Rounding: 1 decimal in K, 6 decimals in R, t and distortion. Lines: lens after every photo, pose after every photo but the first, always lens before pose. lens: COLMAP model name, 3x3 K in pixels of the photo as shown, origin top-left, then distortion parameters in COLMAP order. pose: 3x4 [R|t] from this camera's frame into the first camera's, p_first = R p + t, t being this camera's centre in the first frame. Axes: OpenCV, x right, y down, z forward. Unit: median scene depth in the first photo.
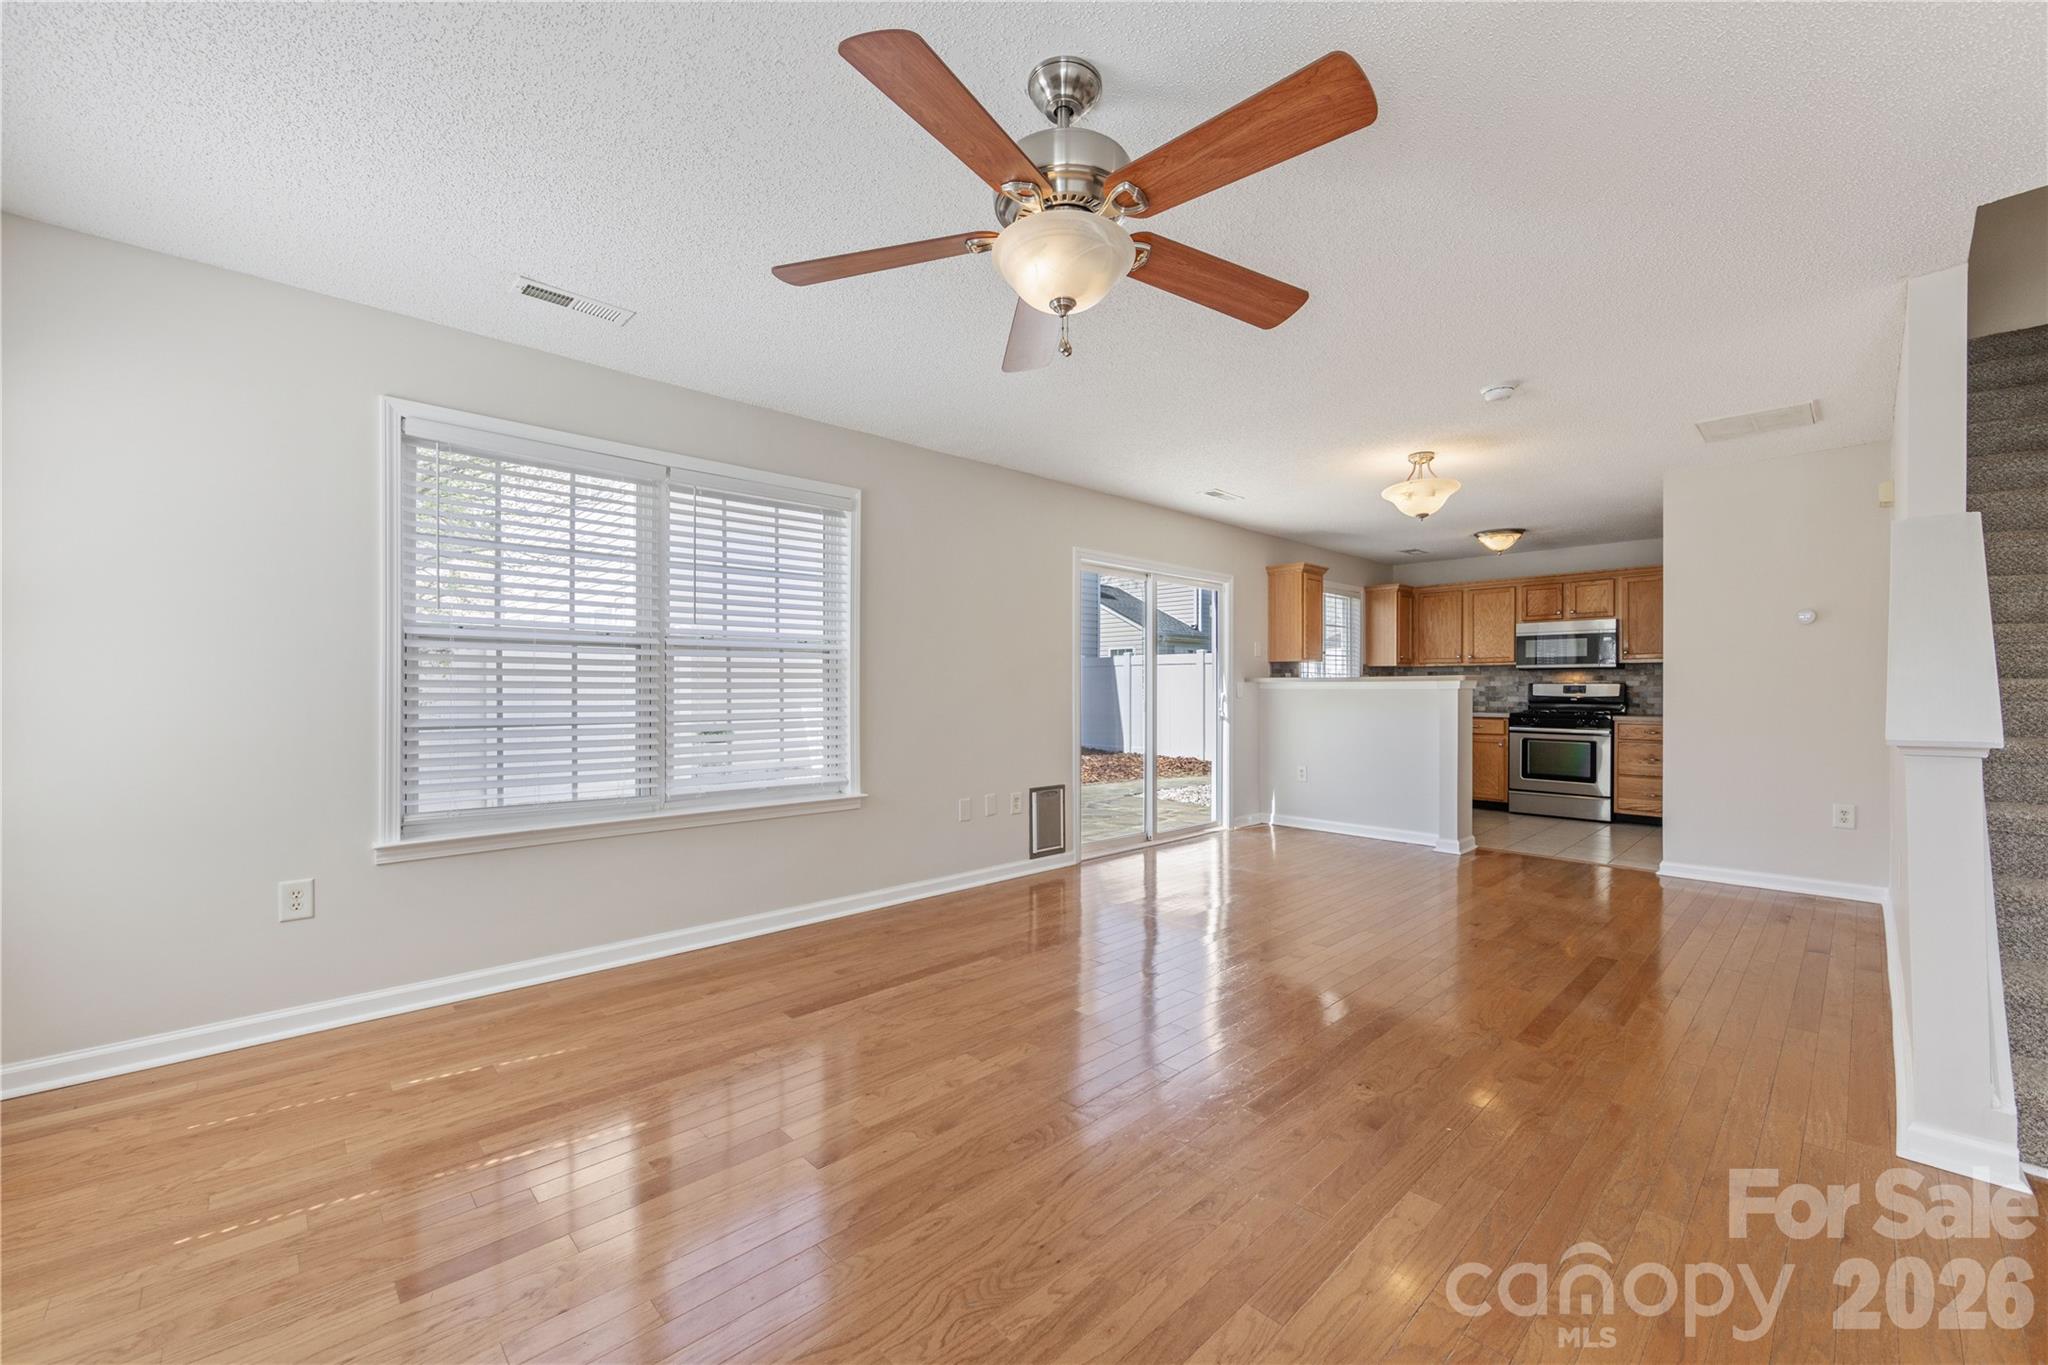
lens RADIAL K [[805.1, 0, 1020.2], [0, 805.1, 684.6], [0, 0, 1]] dist [-0.002736, -0.001146]
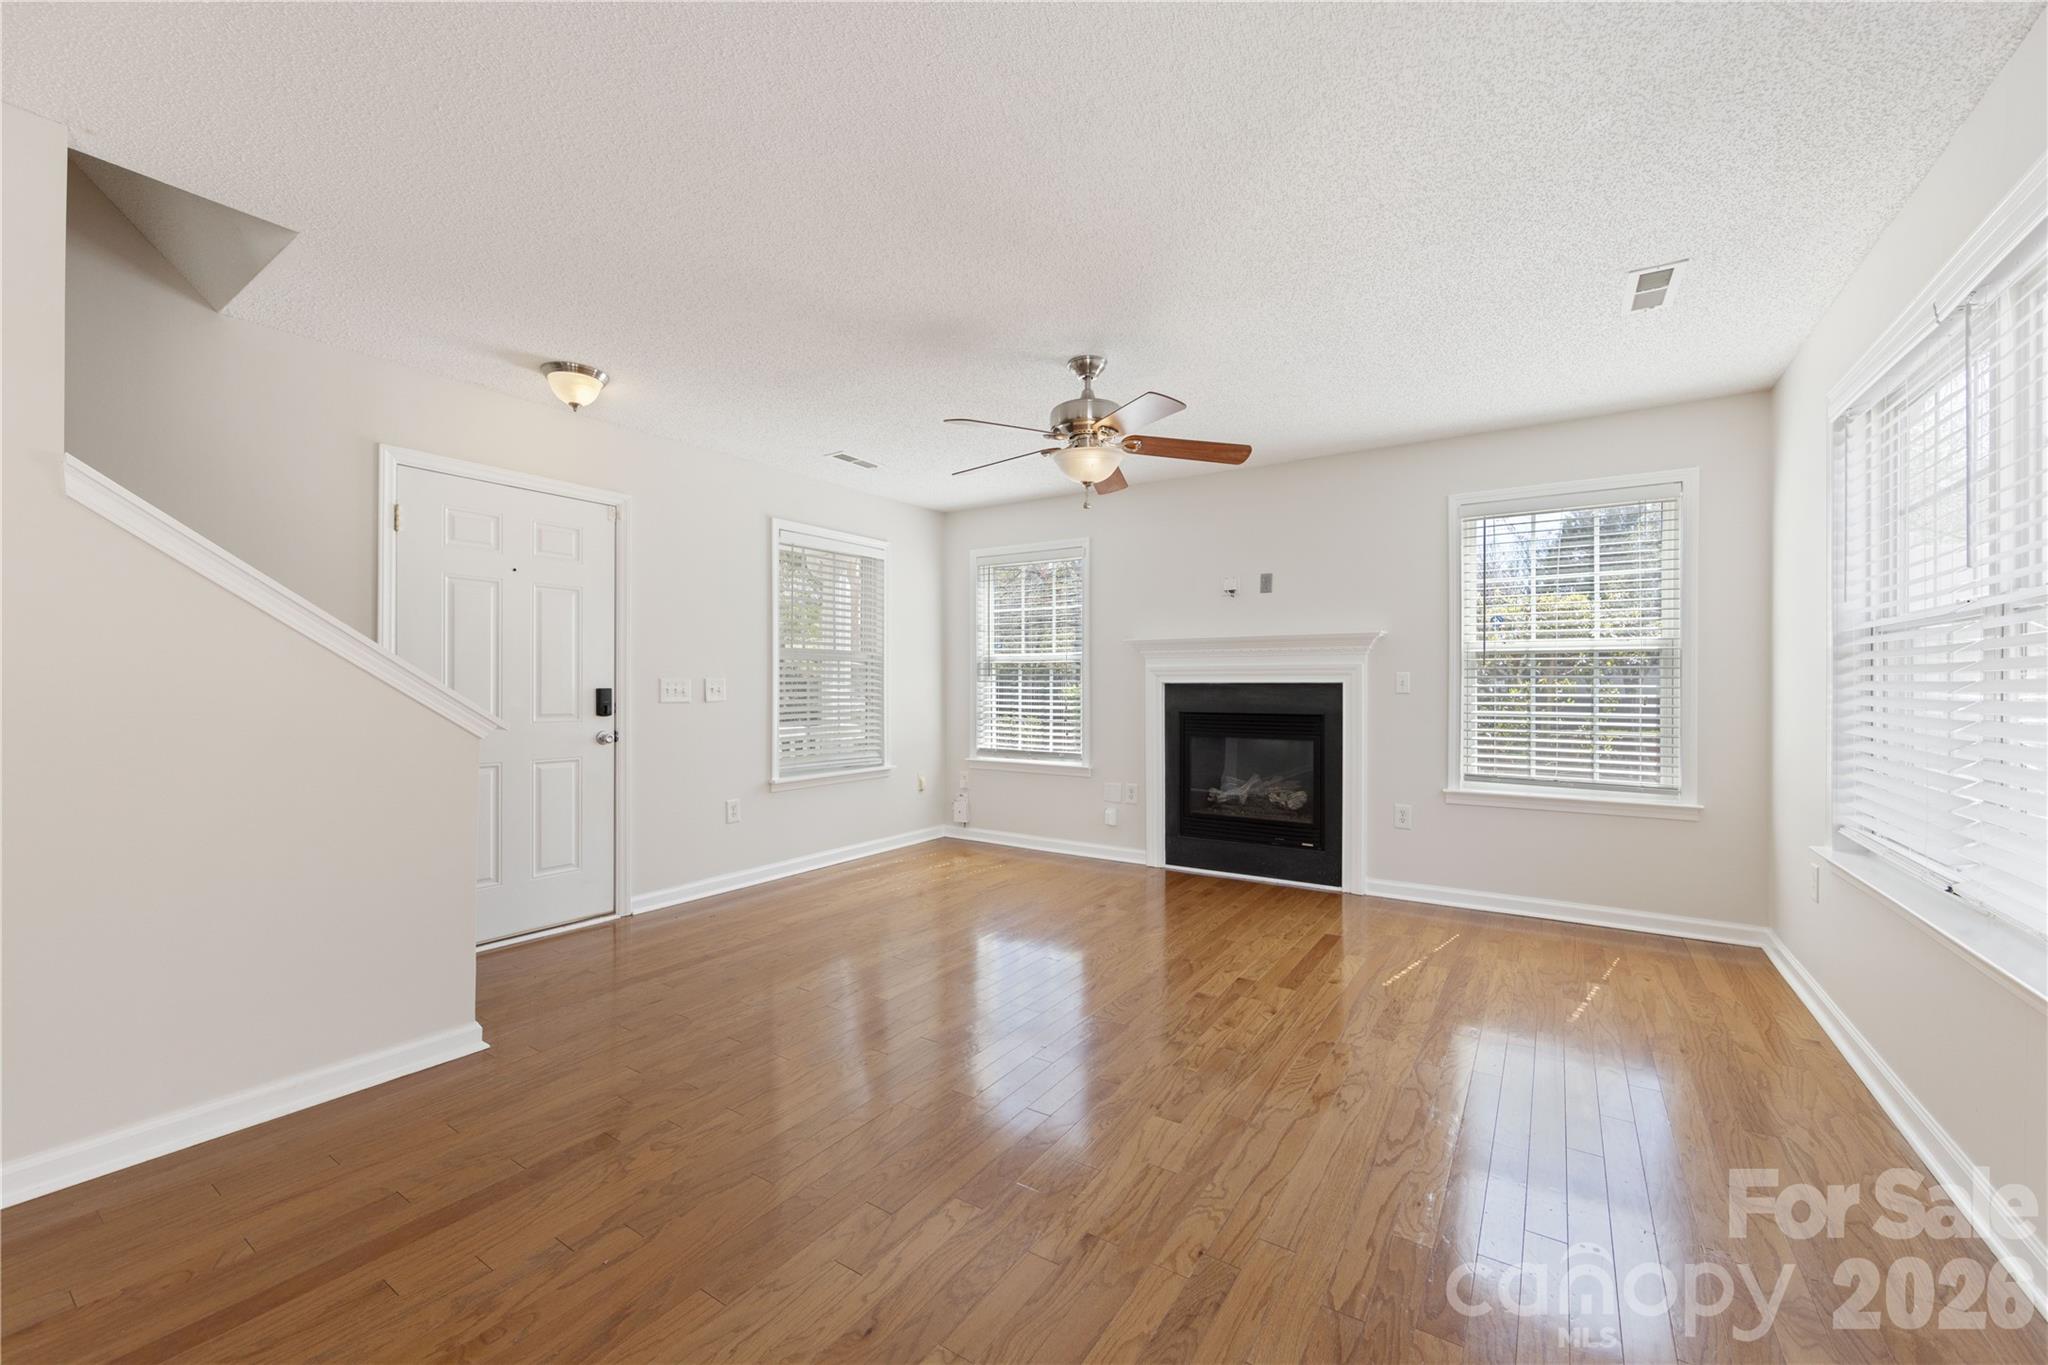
lens RADIAL K [[805.1, 0, 1020.3], [0, 805.1, 688.0], [0, 0, 1]] dist [-0.002736, -0.001146]
pose [[-0.975301, -0.002028, -0.220870, 0.159309], [-0.000750, 0.999982, -0.005870, 0.002870], [0.220878, -0.005560, -0.975286, 0.718082]]
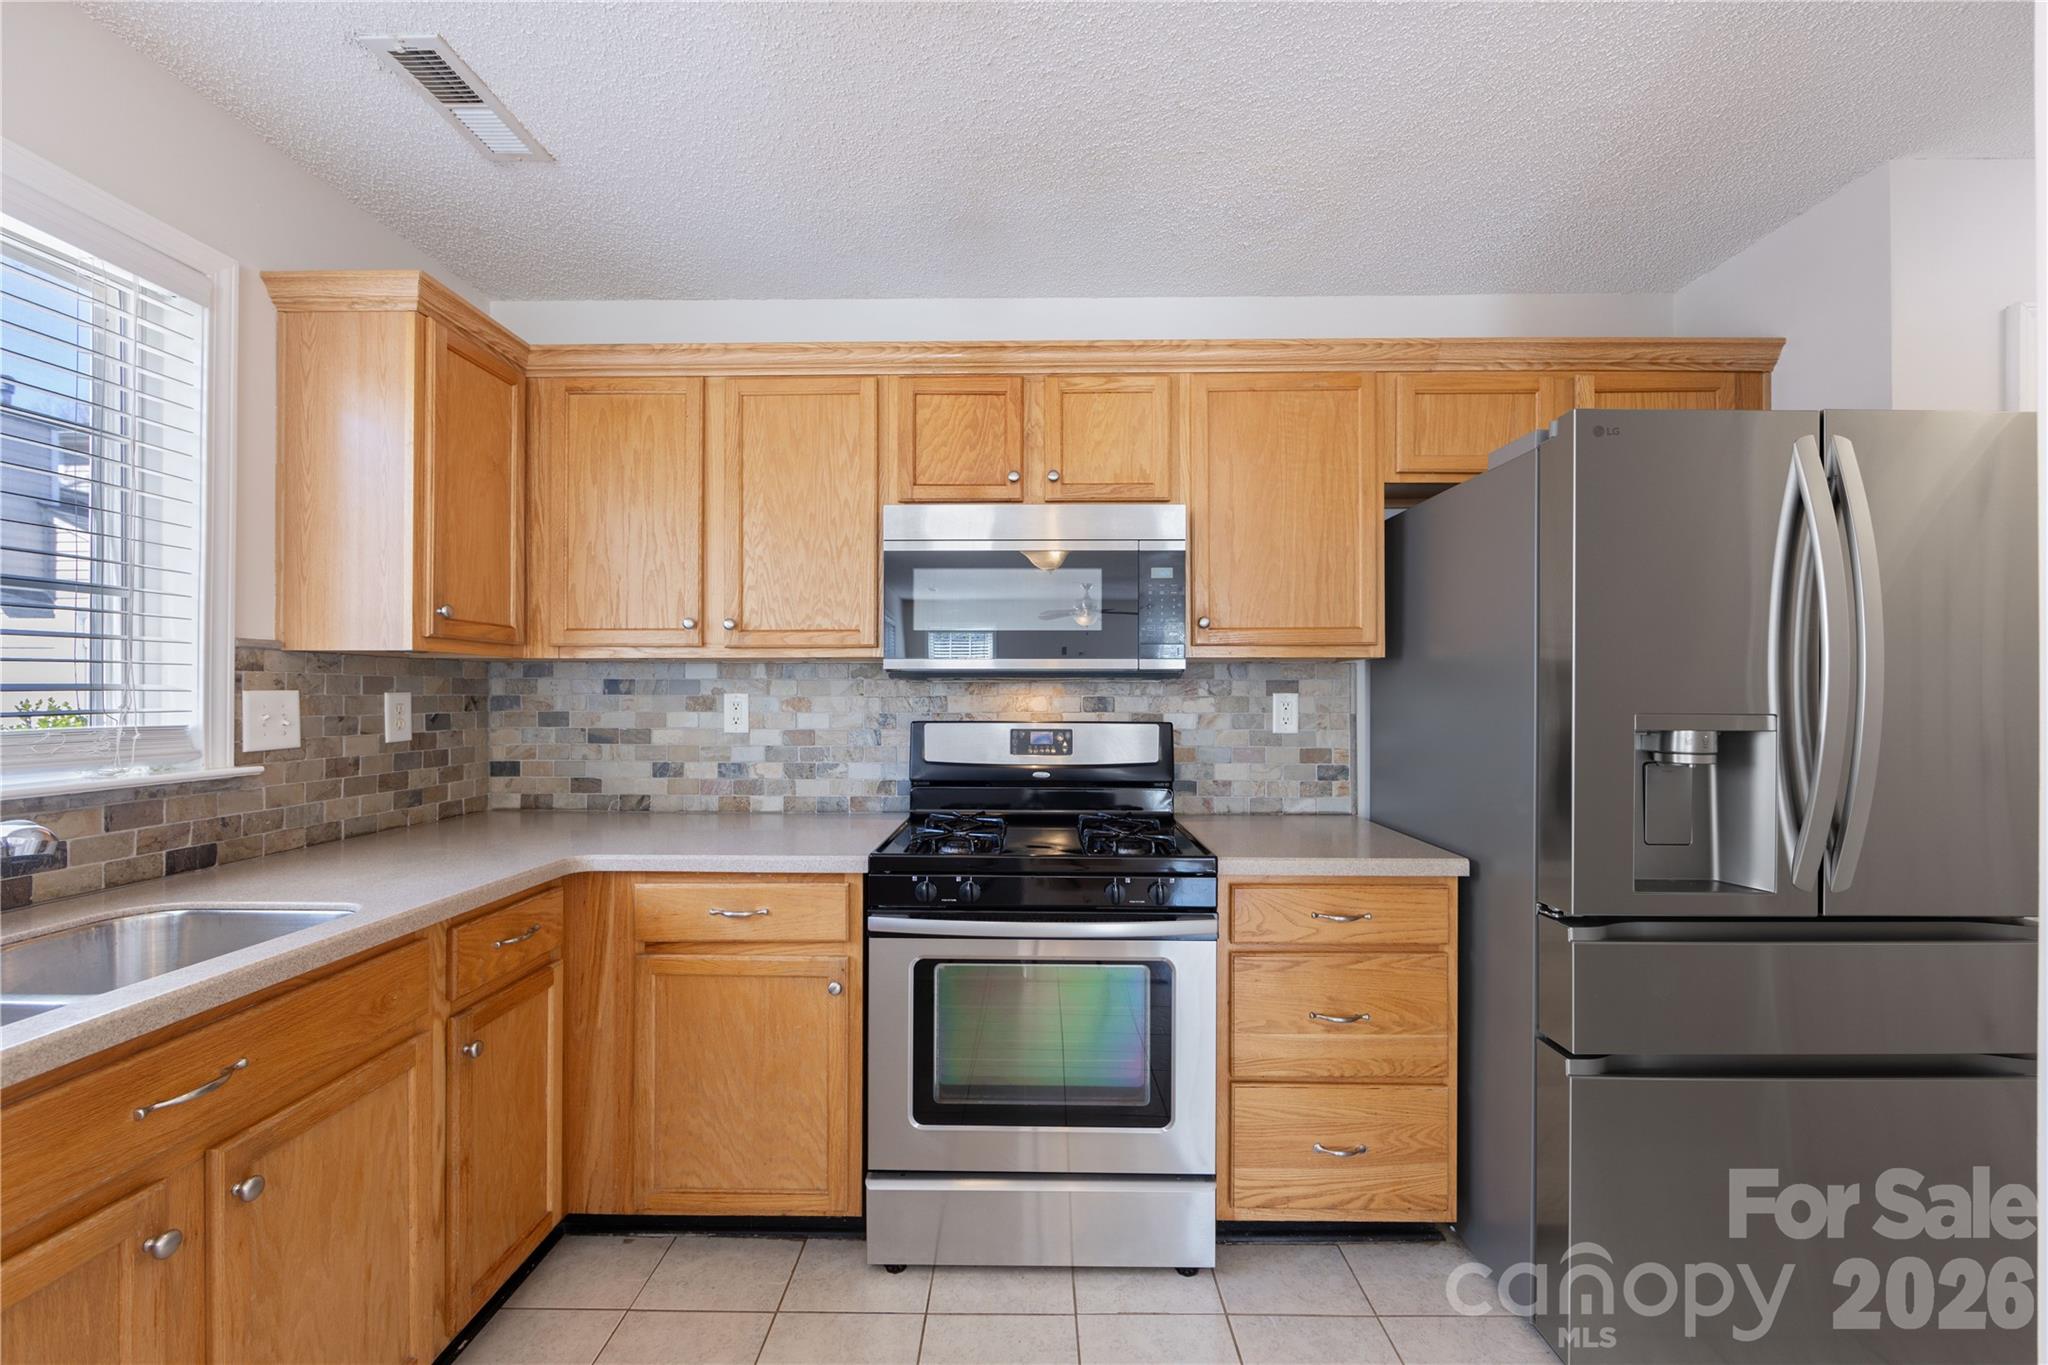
lens RADIAL K [[805.1, 0, 1024.4], [0, 805.1, 691.2], [0, 0, 1]] dist [-0.002736, -0.001146]
pose [[0.696870, 0.000393, 0.717197, 0.505550], [-0.002534, 0.999995, 0.001915, -0.015475], [-0.717193, -0.003152, 0.696868, 0.862196]]
